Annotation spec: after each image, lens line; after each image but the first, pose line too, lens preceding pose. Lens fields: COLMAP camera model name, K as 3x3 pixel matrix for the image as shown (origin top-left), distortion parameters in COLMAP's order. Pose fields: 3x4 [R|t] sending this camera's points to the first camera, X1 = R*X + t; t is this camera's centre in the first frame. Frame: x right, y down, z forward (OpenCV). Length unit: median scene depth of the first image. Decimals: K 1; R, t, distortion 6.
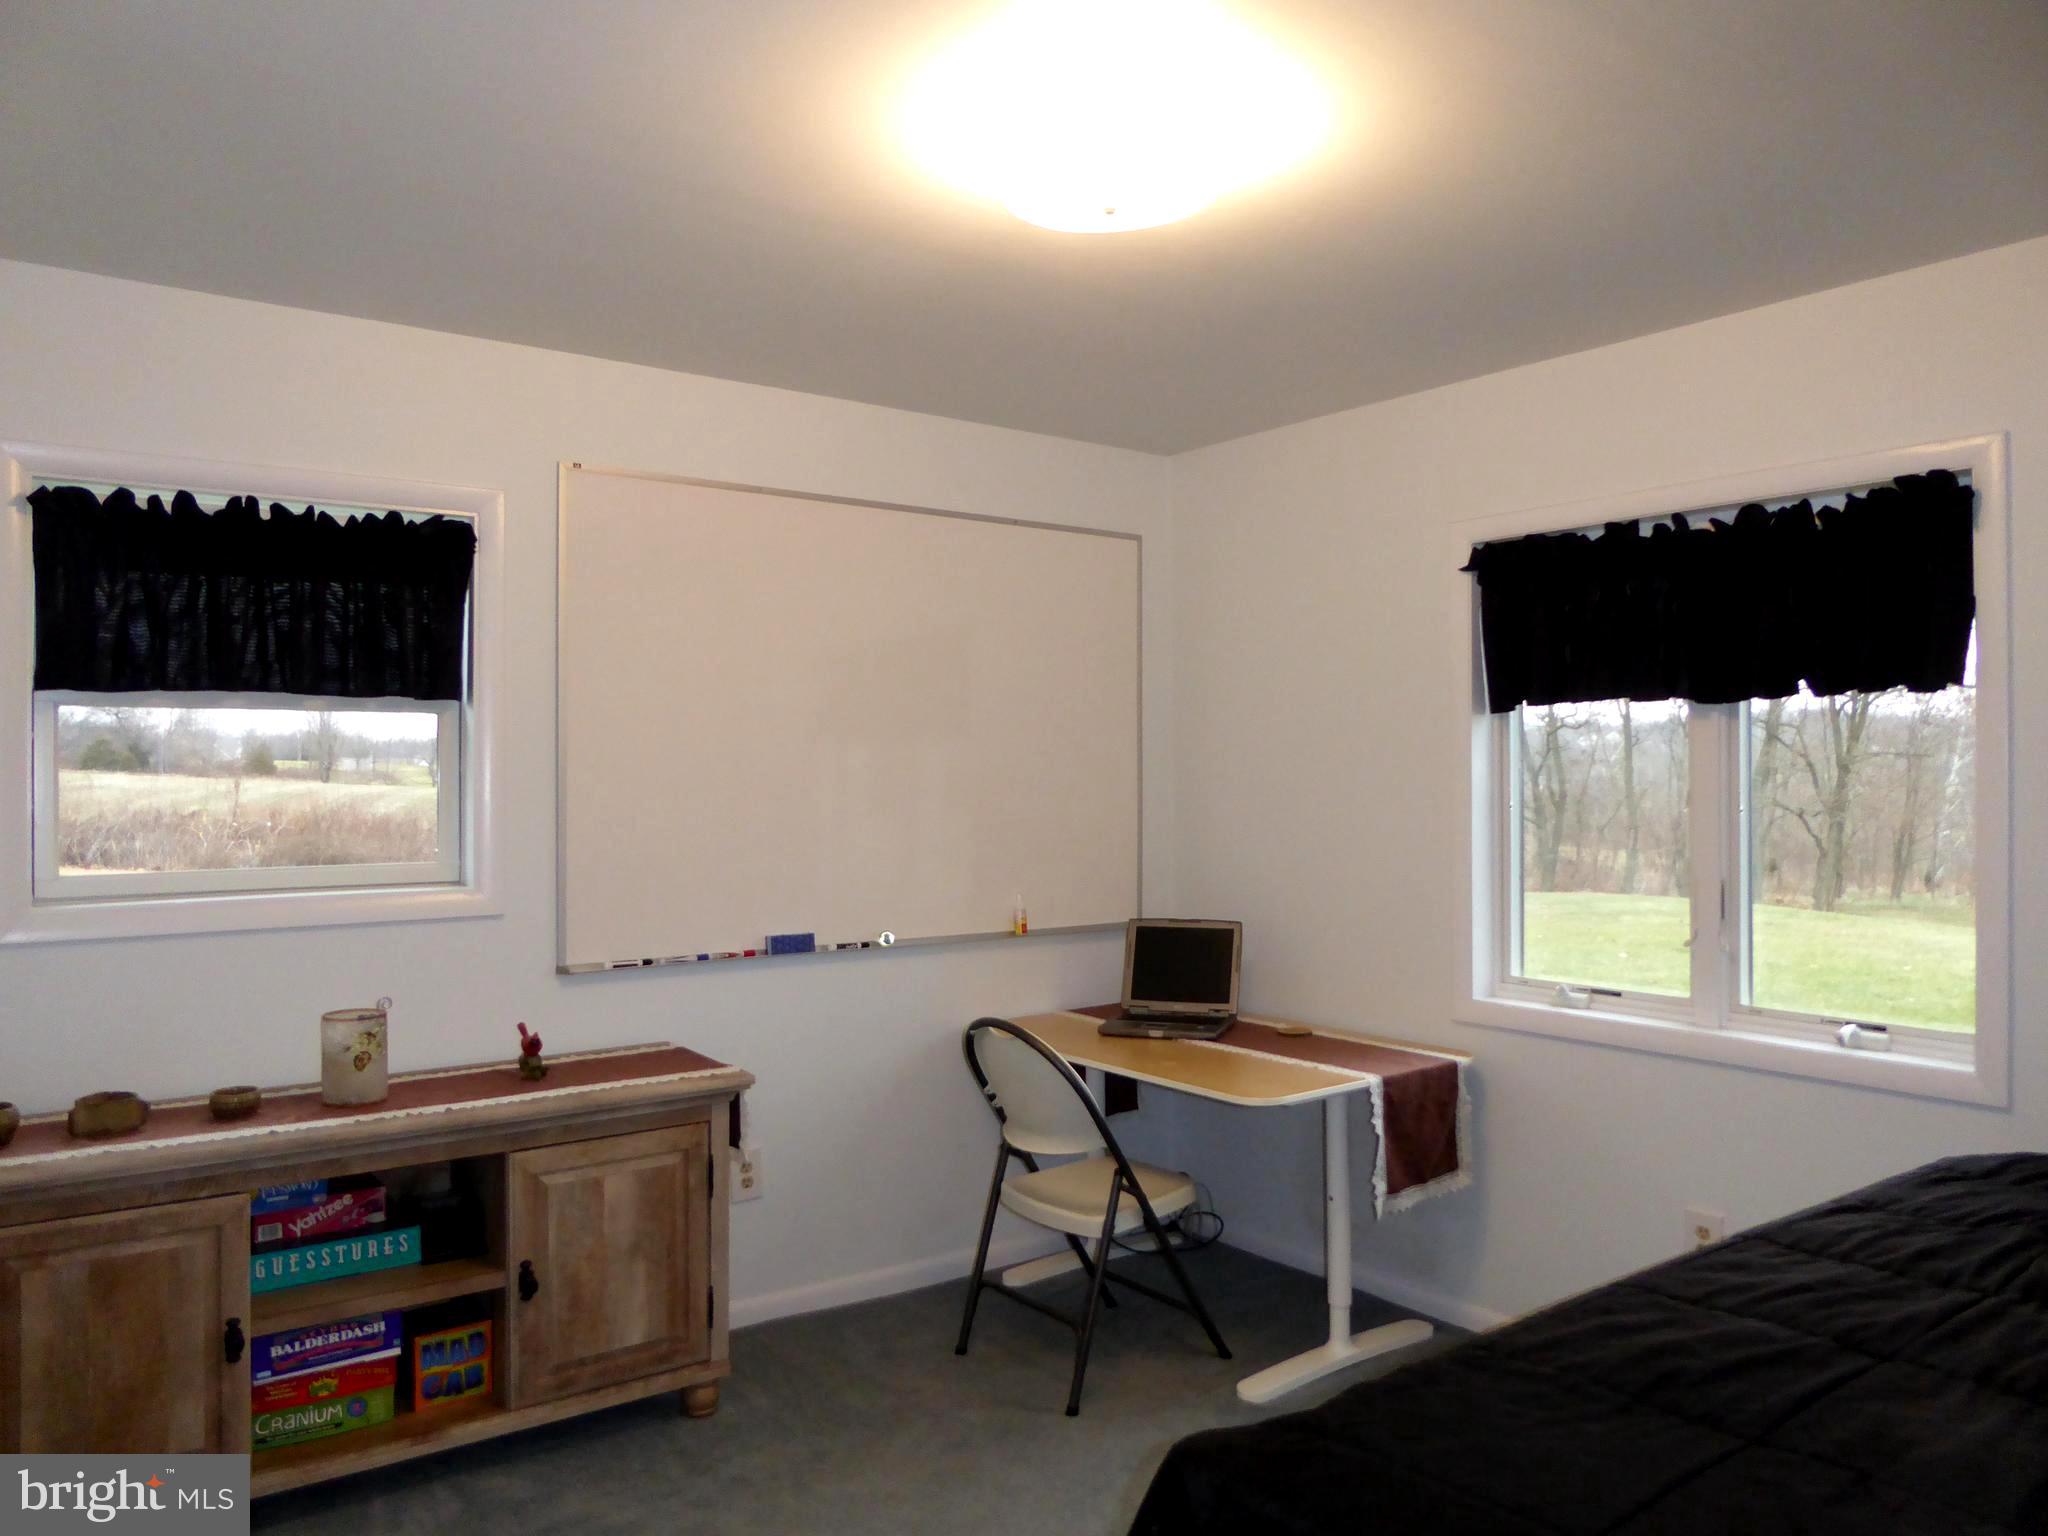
lens RADIAL K [[1448.6, 0, 1021.7], [0, 1448.6, 757.6], [0, 0, 1]] dist [0.004356, 0.000690]
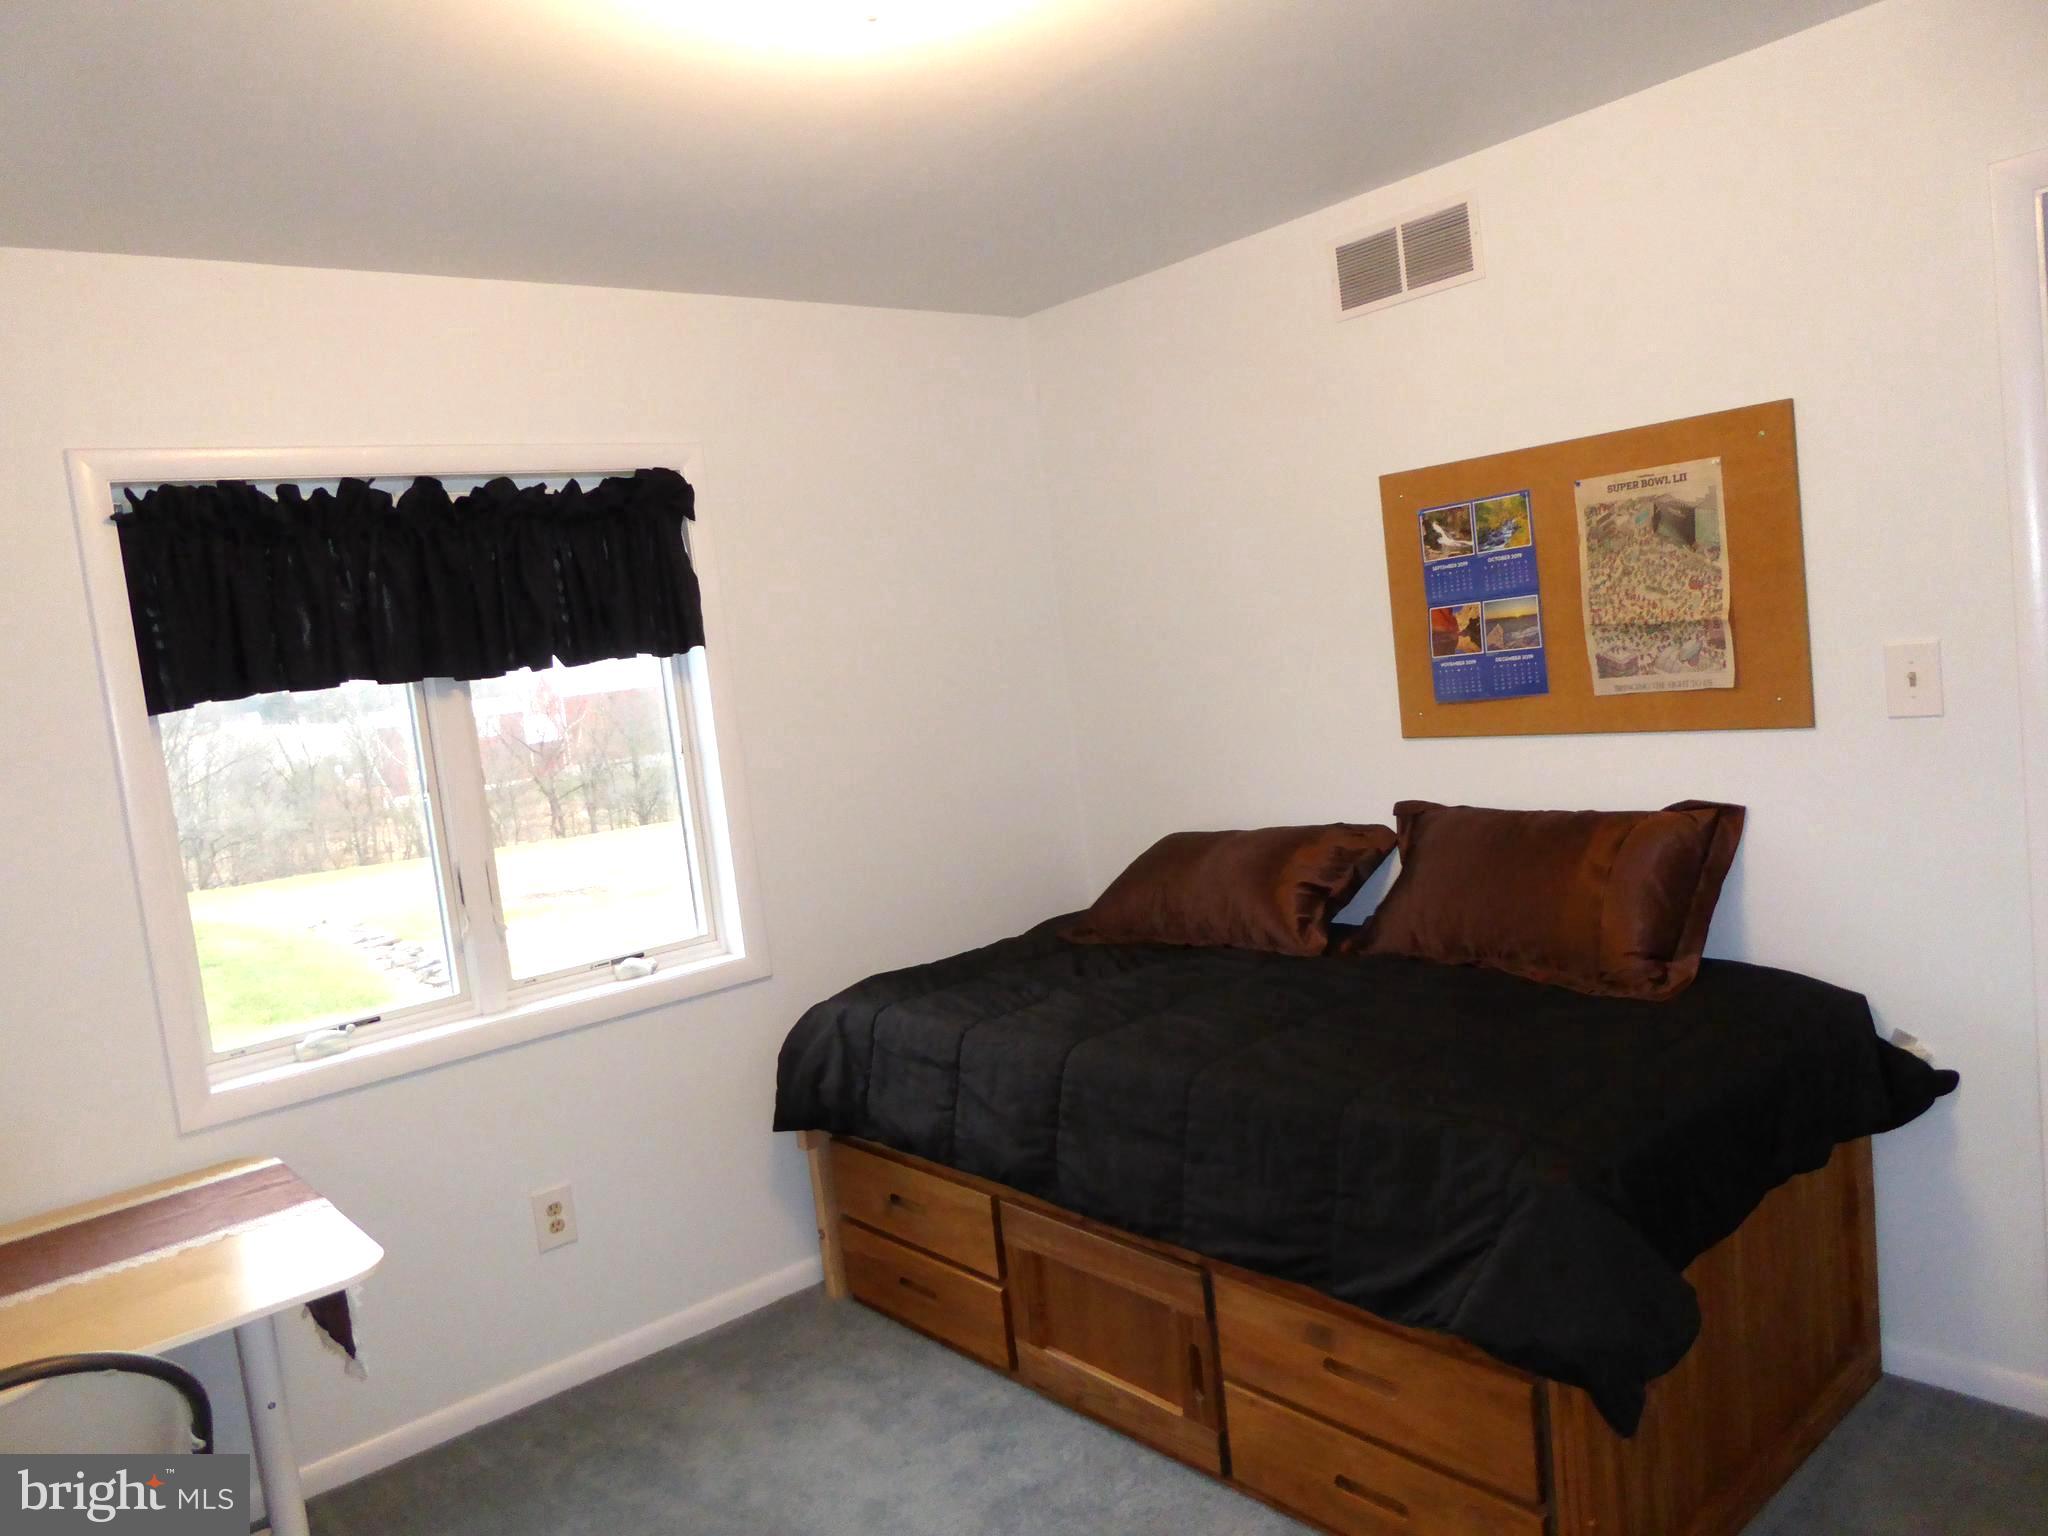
lens RADIAL K [[1448.6, 0, 1021.7], [0, 1448.6, 781.0], [0, 0, 1]] dist [0.004356, 0.000690]
pose [[-0.040132, -0.078385, 0.996115, -0.495536], [0.119876, 0.989340, 0.082682, -0.006173], [-0.991977, 0.122728, -0.030308, 0.654817]]
